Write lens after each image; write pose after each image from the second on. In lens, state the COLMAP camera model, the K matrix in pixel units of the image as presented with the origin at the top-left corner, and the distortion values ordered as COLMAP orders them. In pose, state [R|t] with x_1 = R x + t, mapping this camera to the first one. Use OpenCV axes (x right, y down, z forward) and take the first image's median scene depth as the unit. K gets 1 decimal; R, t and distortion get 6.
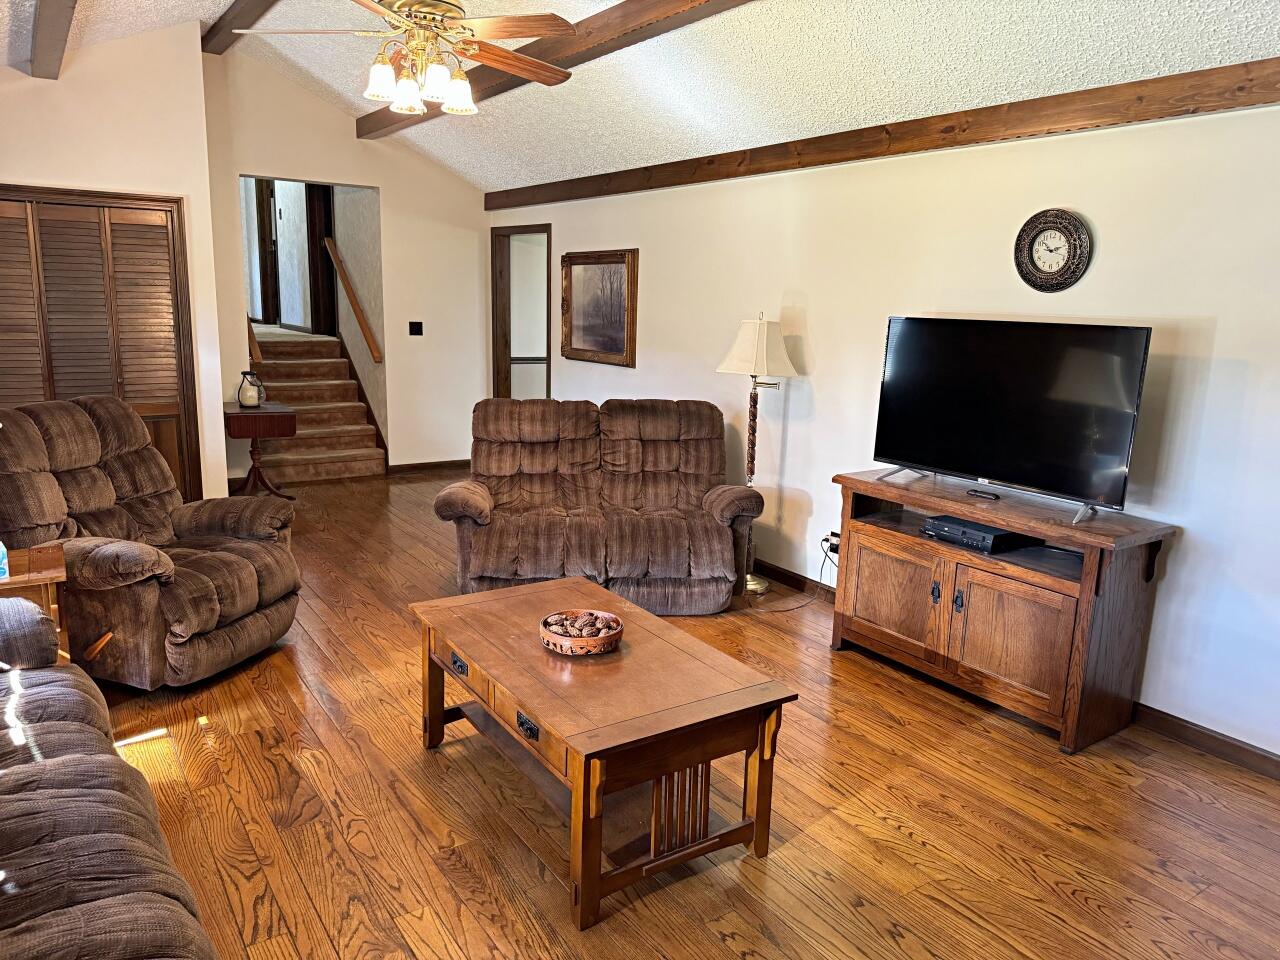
lens RADIAL K [[895.9, 0, 640.0], [0, 895.9, 480.0], [0, 0, 1]] dist [0.084237, -0.105185]
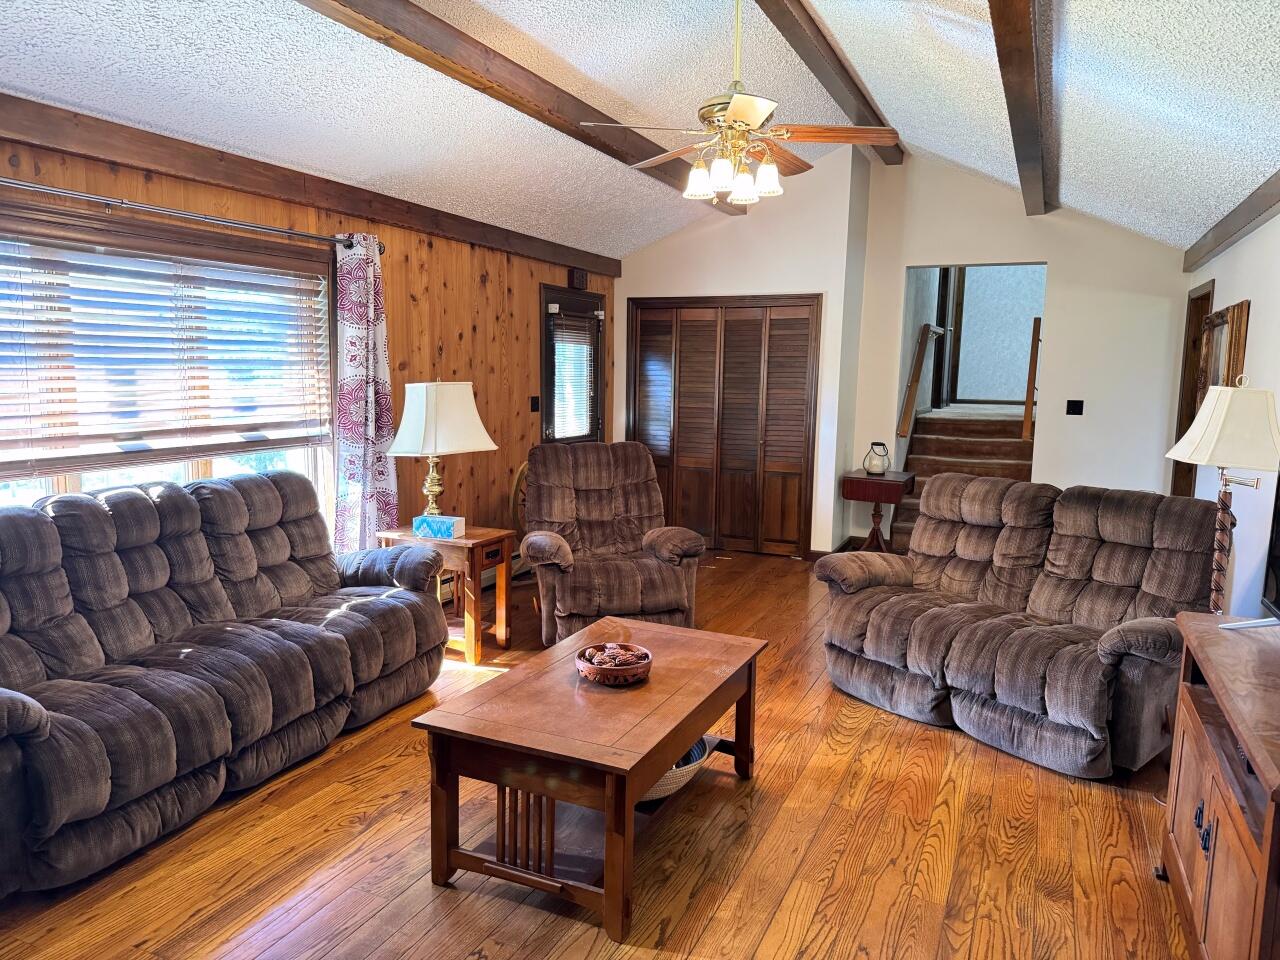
lens RADIAL K [[895.9, 0, 640.0], [0, 895.9, 480.0], [0, 0, 1]] dist [0.084237, -0.105185]
pose [[0.515149, 0.082821, -0.853090, 0.472042], [-0.169035, 0.985589, -0.006389, -0.023999], [0.840267, 0.147494, 0.521725, 0.250352]]
